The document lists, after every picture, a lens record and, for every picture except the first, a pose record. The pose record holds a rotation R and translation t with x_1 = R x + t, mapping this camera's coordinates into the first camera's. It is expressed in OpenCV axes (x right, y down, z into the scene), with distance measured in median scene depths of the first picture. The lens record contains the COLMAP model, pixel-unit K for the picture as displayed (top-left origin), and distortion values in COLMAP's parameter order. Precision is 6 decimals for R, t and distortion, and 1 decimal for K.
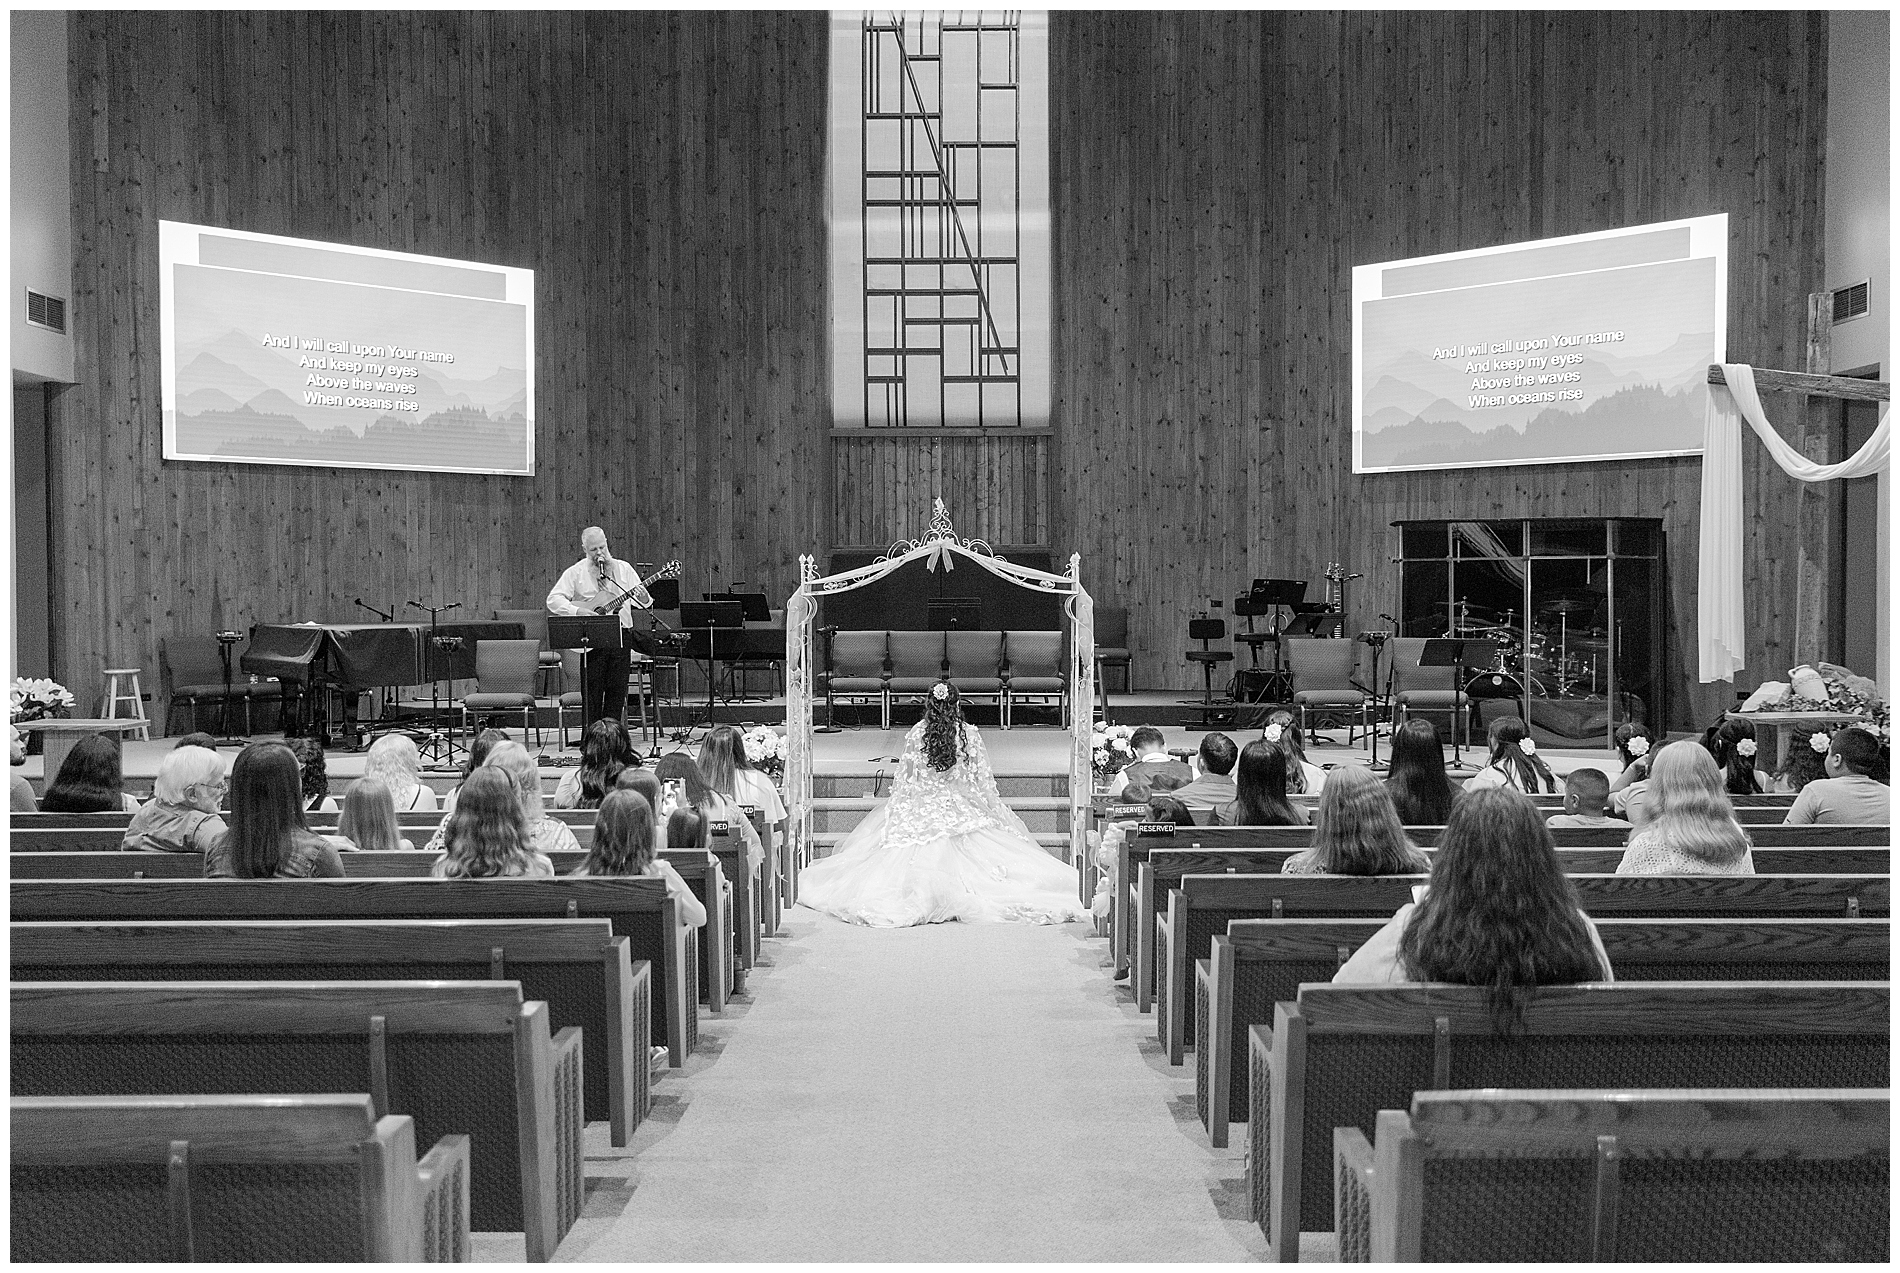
lens RADIAL K [[1910.5, 0, 950.0], [0, 1910.5, 636.2], [0, 0, 1]] dist [-0.023320, 0.000000]
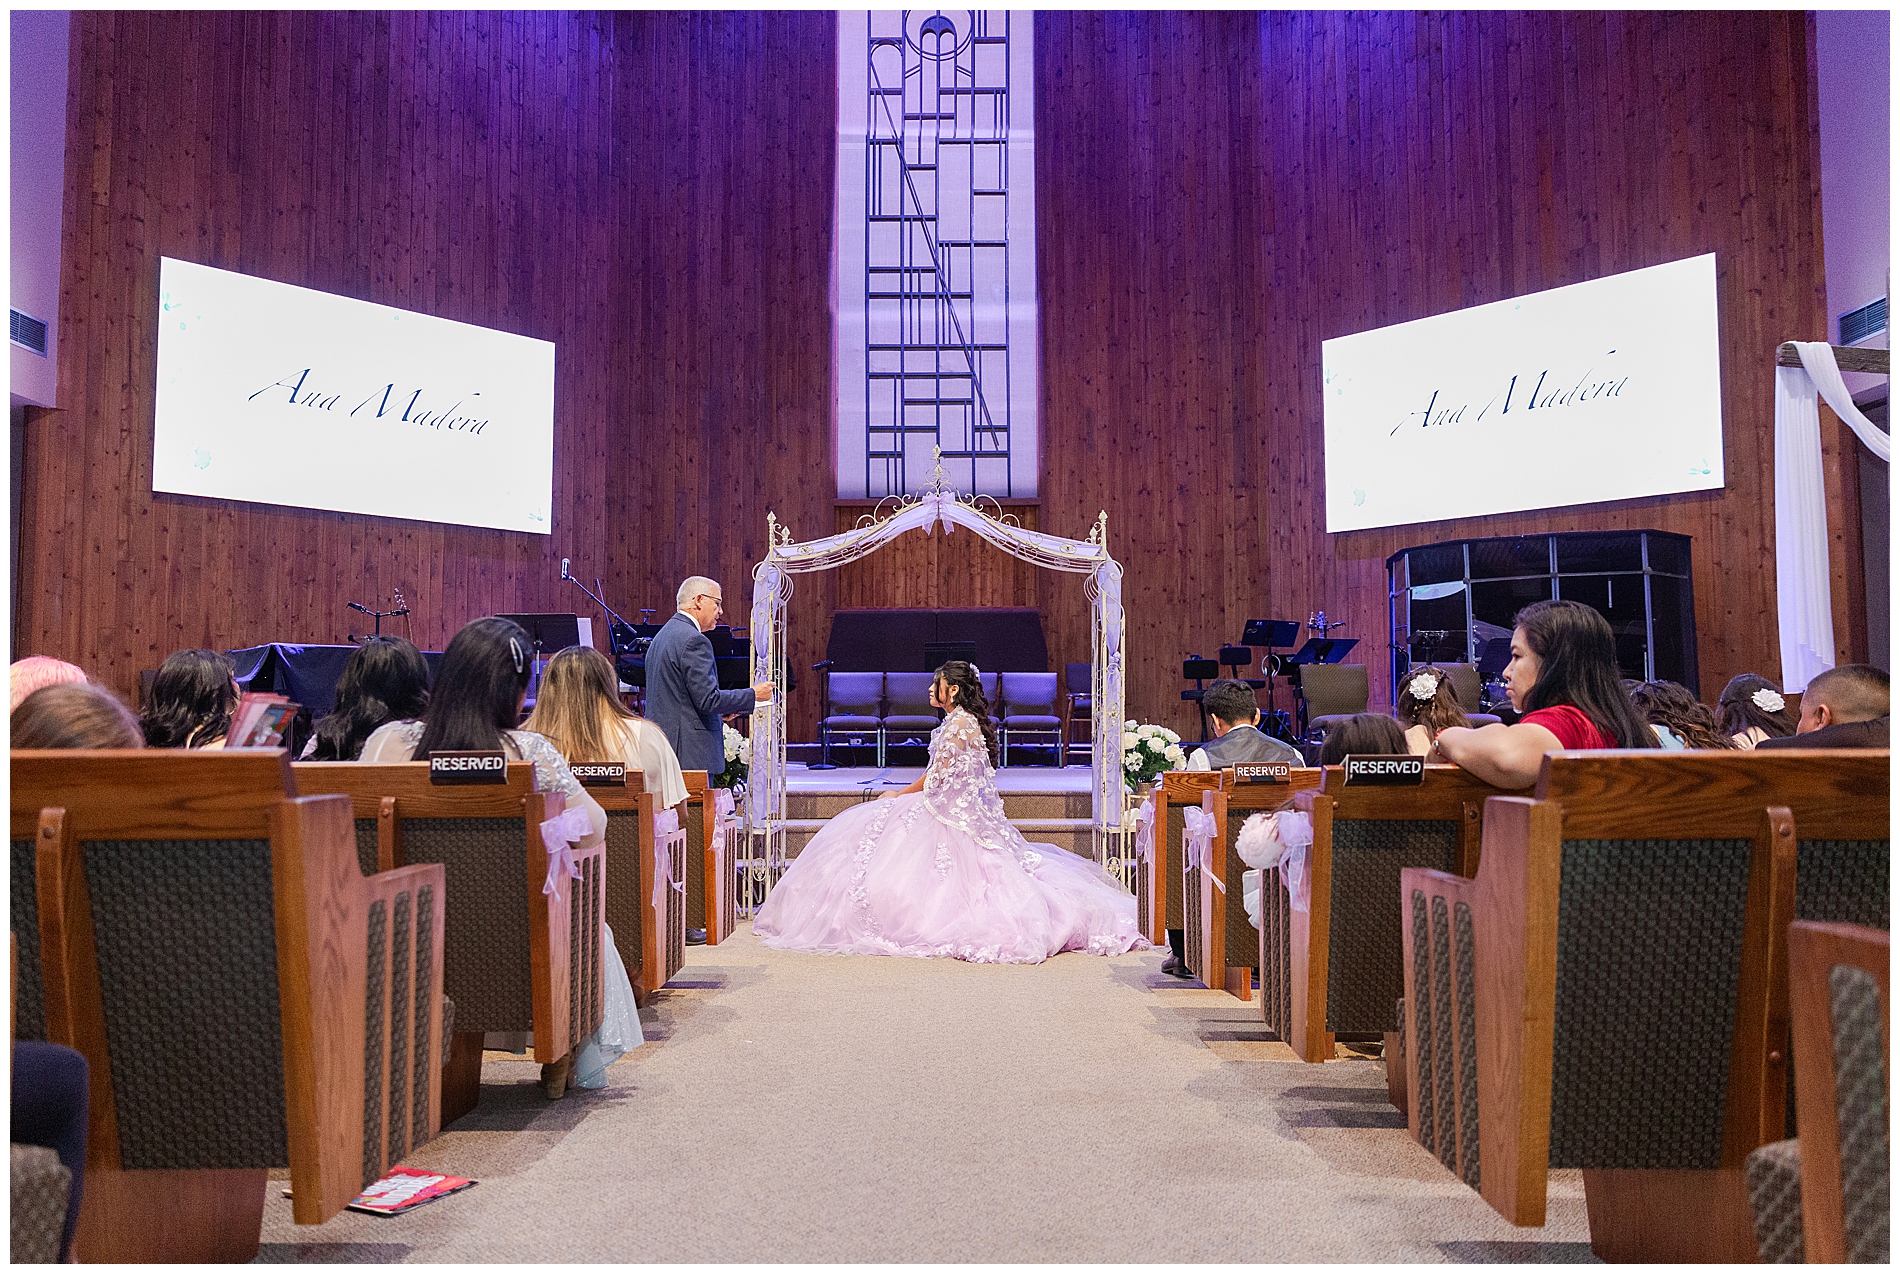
lens RADIAL K [[1318.2, 0, 949.3], [0, 1318.2, 637.9], [0, 0, 1]] dist [-0.000946, -0.005799]
pose [[0.999981, 0.000837, 0.006168, -0.002412], [-0.000251, 0.995526, -0.094491, 0.042332], [-0.006219, 0.094487, 0.995507, 0.284860]]
